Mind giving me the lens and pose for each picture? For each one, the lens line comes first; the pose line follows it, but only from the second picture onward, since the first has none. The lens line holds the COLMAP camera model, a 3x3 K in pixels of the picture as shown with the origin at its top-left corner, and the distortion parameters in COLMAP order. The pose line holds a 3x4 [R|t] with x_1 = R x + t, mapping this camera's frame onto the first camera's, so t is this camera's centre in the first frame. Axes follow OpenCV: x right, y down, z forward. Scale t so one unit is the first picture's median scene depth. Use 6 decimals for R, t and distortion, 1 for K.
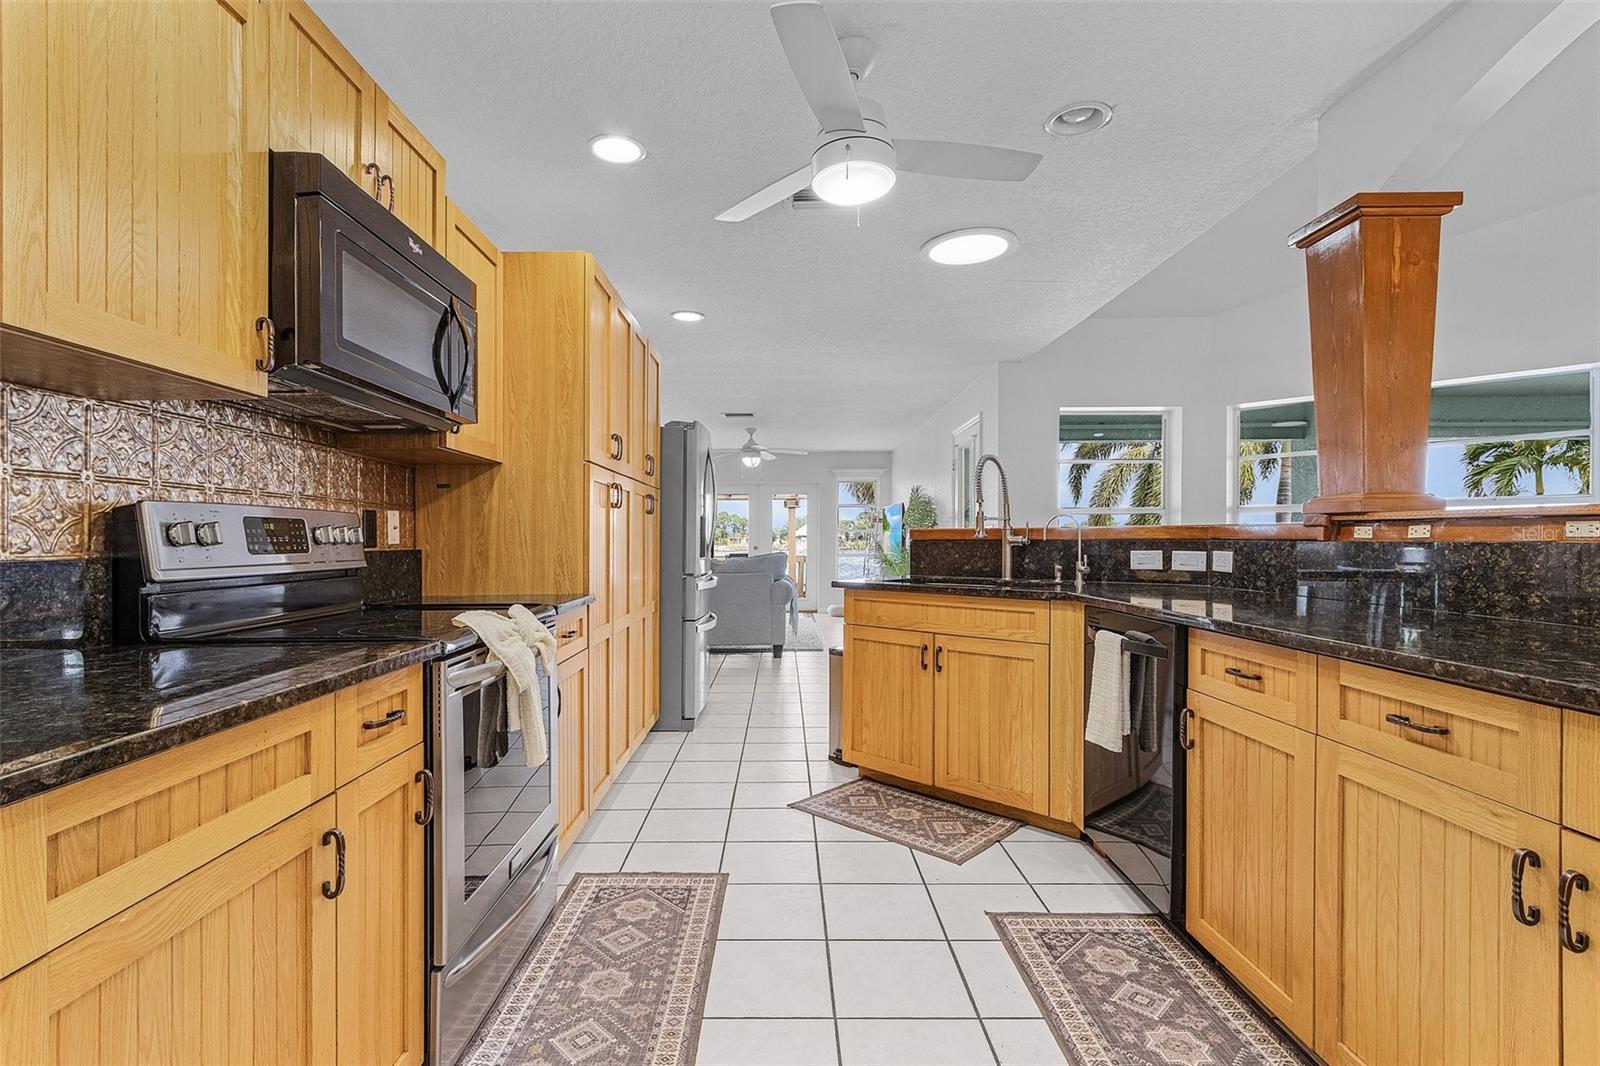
lens RADIAL K [[744.4, 0, 788.6], [0, 744.4, 542.0], [0, 0, 1]] dist [0.005314, -0.001122]
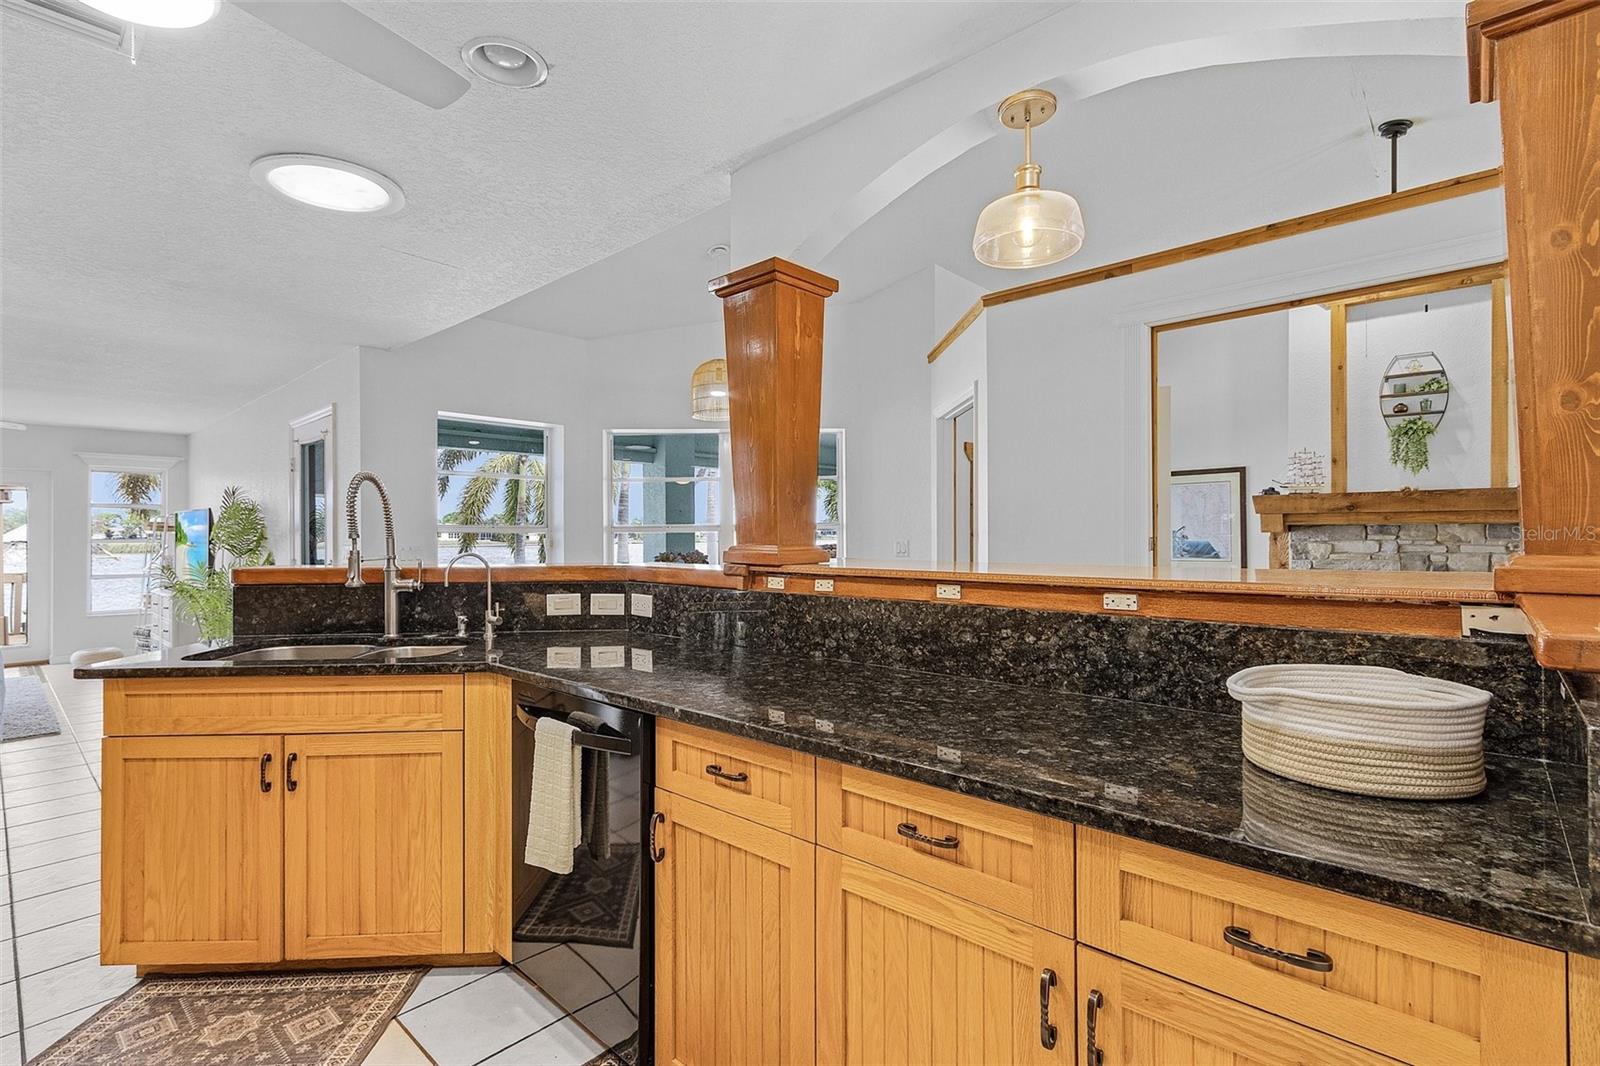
lens RADIAL K [[744.4, 0, 788.6], [0, 744.4, 542.0], [0, 0, 1]] dist [0.005314, -0.001122]
pose [[0.684507, -0.004804, 0.728991, 0.017360], [0.004576, 0.999987, 0.002293, -0.058464], [-0.728992, 0.001767, 0.684520, 0.220432]]
